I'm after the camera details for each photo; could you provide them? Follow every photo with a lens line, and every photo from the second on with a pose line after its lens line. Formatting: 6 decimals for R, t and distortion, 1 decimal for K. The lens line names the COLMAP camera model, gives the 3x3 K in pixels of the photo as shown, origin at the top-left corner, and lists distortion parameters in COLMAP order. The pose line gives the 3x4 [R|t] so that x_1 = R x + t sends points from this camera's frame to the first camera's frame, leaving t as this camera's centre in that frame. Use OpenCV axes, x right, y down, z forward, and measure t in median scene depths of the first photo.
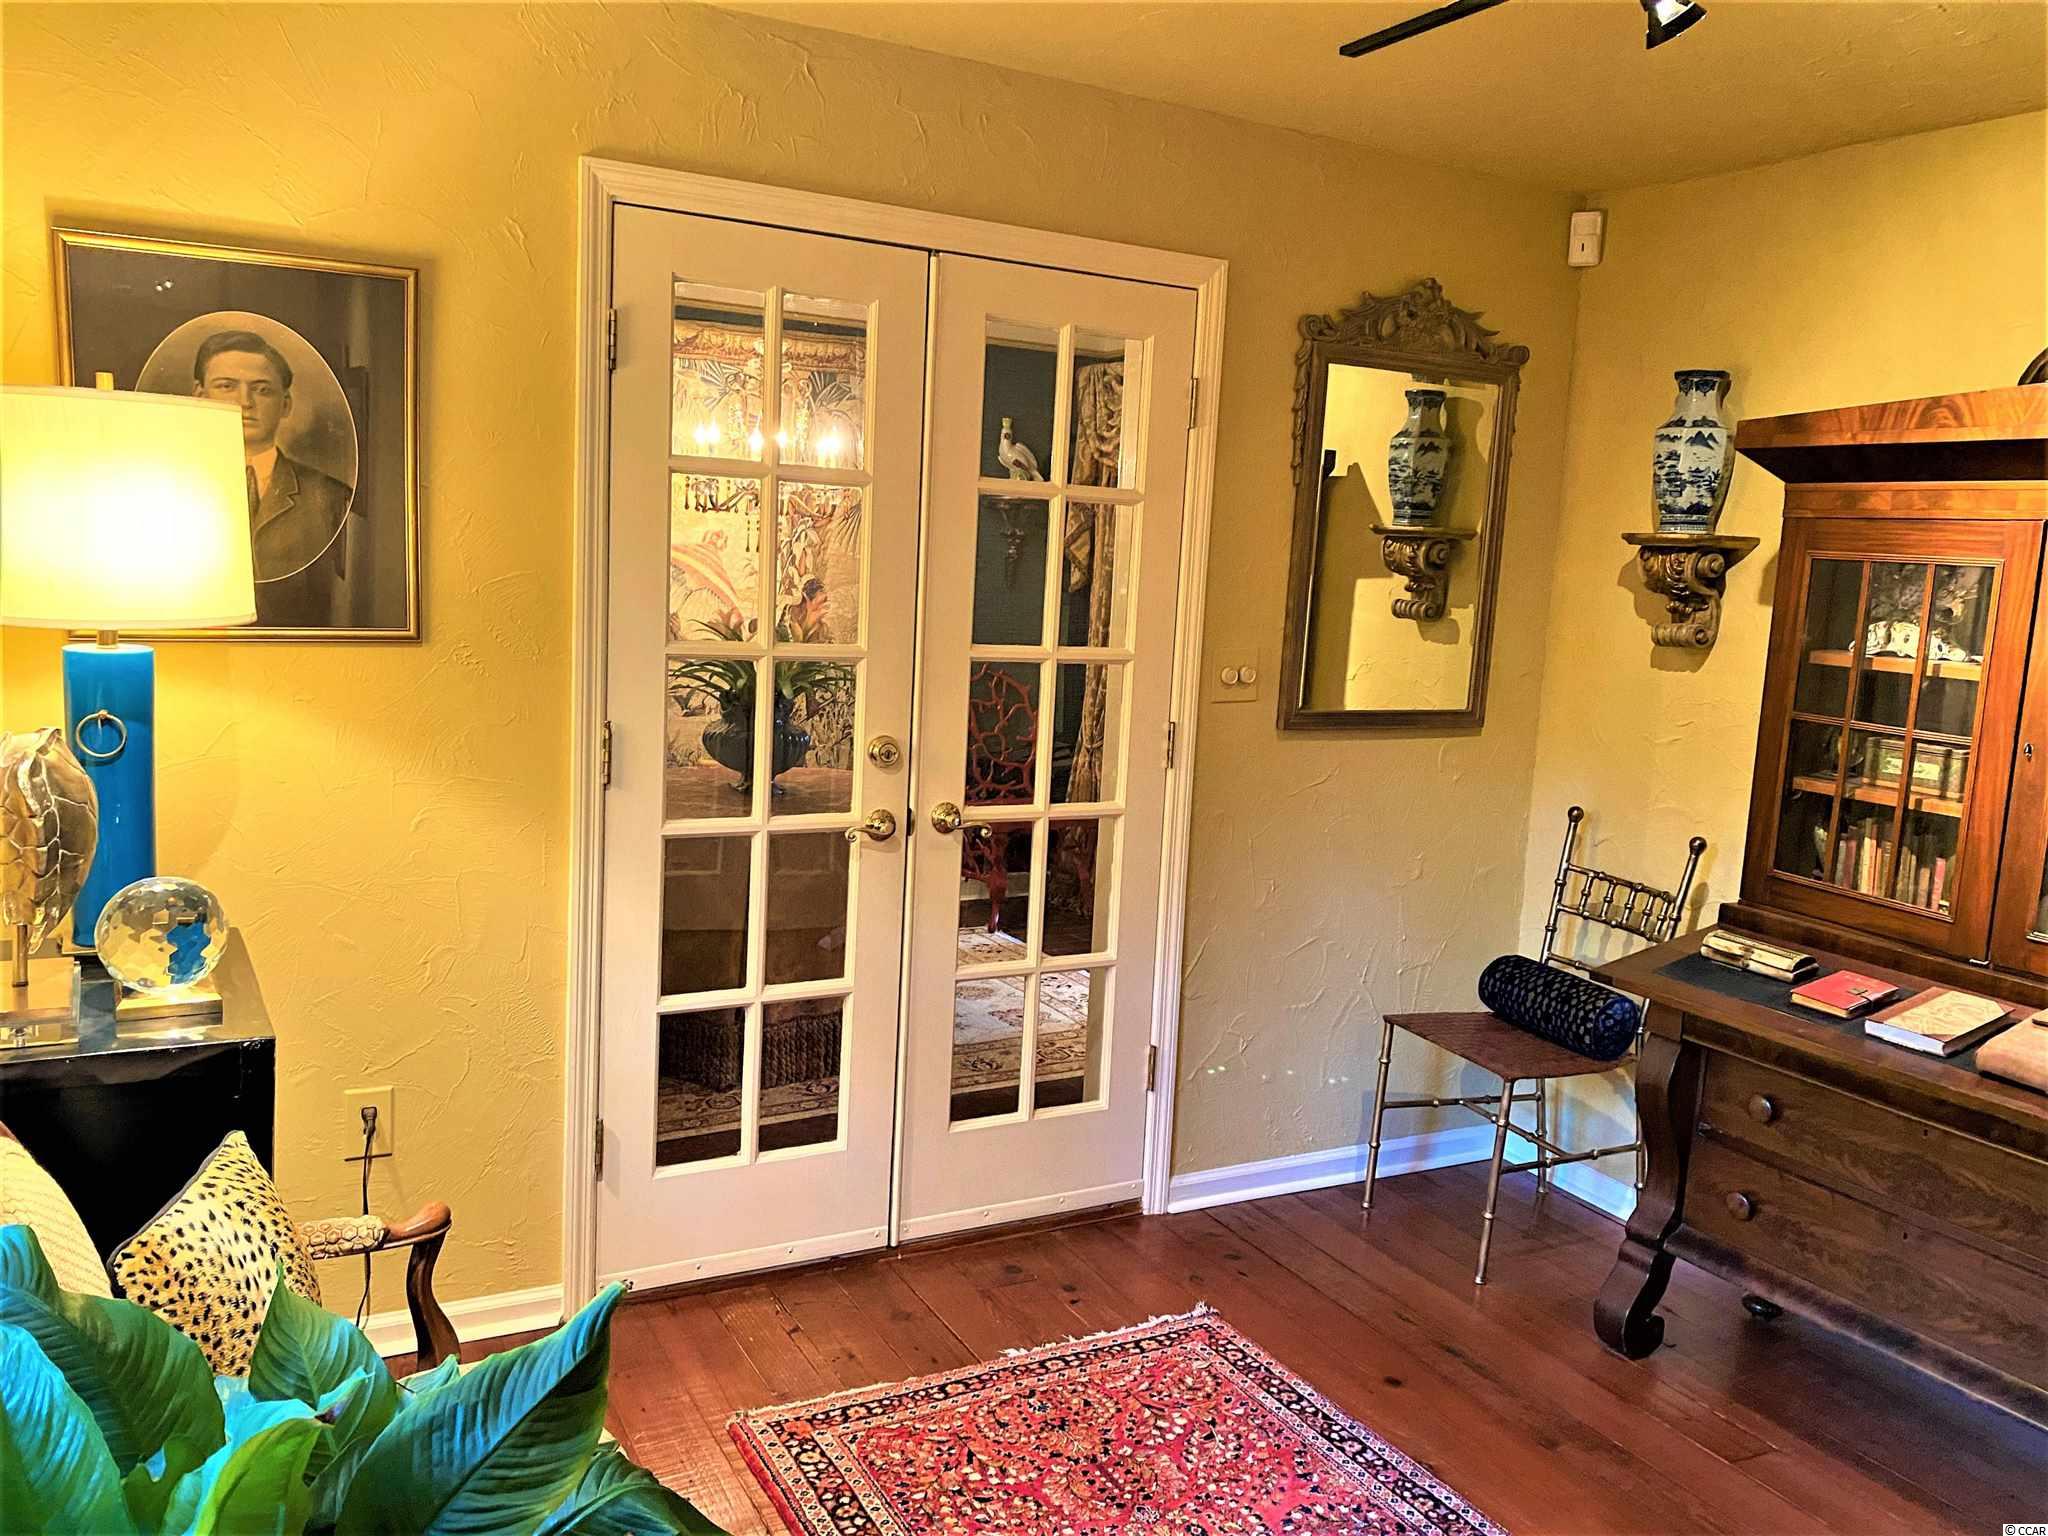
lens RADIAL K [[1572.9, 0, 1035.5], [0, 1572.9, 768.5], [0, 0, 1]] dist [0.041492, -0.048882]
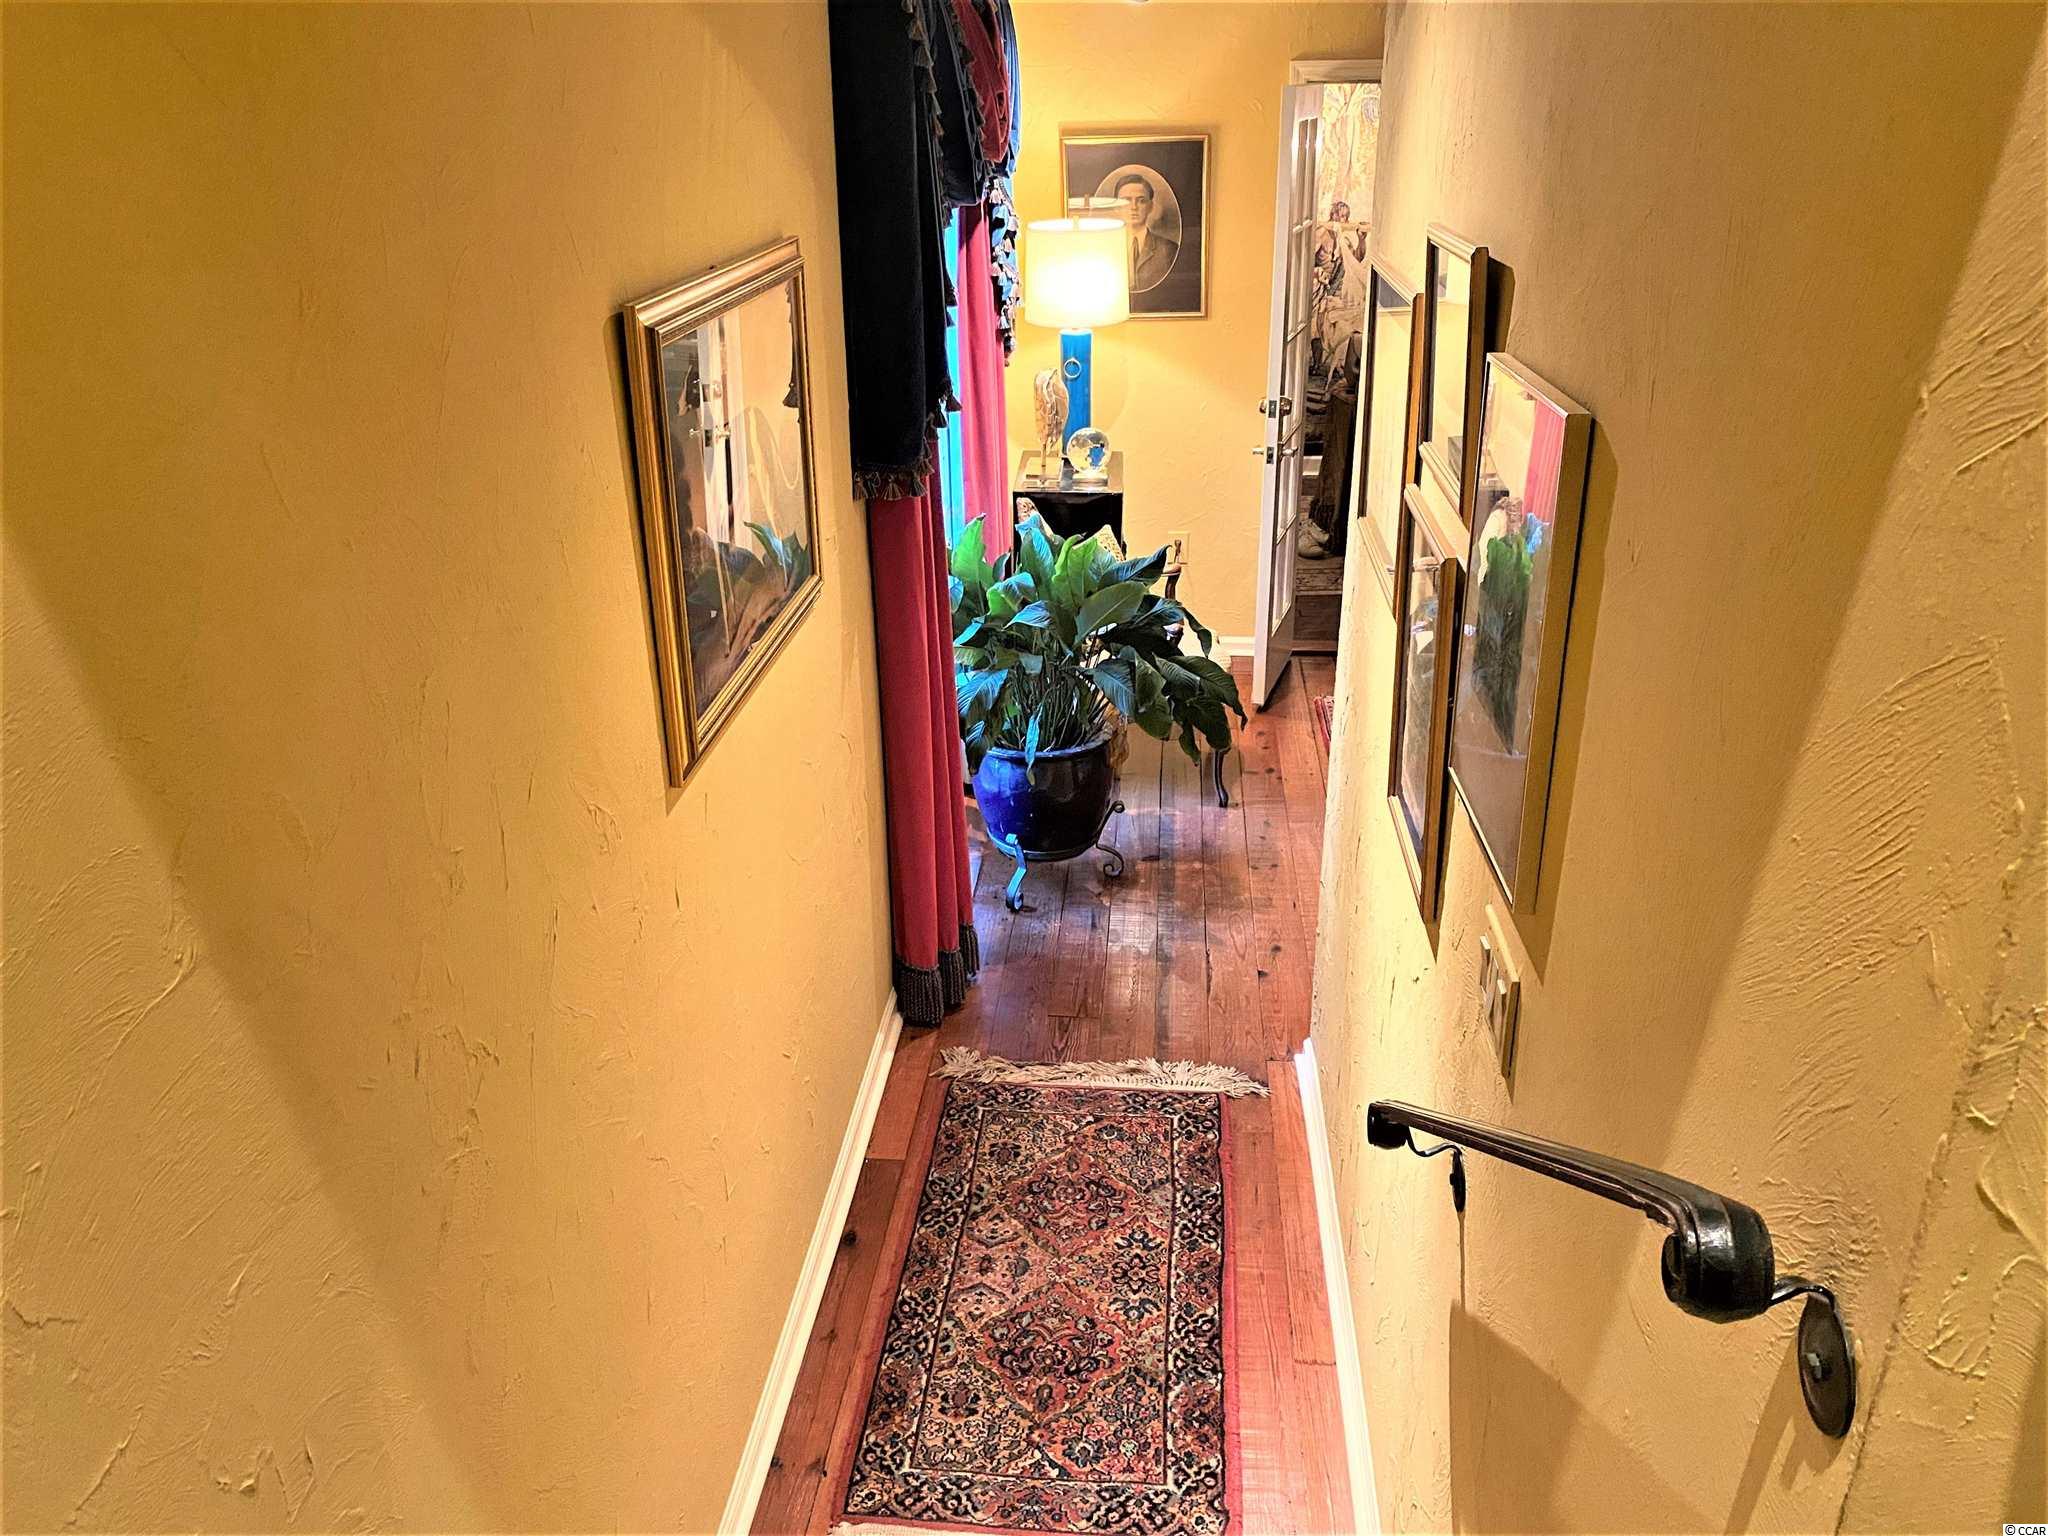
lens RADIAL K [[1572.9, 0, 1035.5], [0, 1572.9, 768.5], [0, 0, 1]] dist [0.041492, -0.048882]
pose [[0.837445, 0.165175, -0.520963, 0.743967], [-0.016912, 0.960611, 0.277382, -0.101137], [0.546259, -0.223482, 0.807252, -1.152168]]
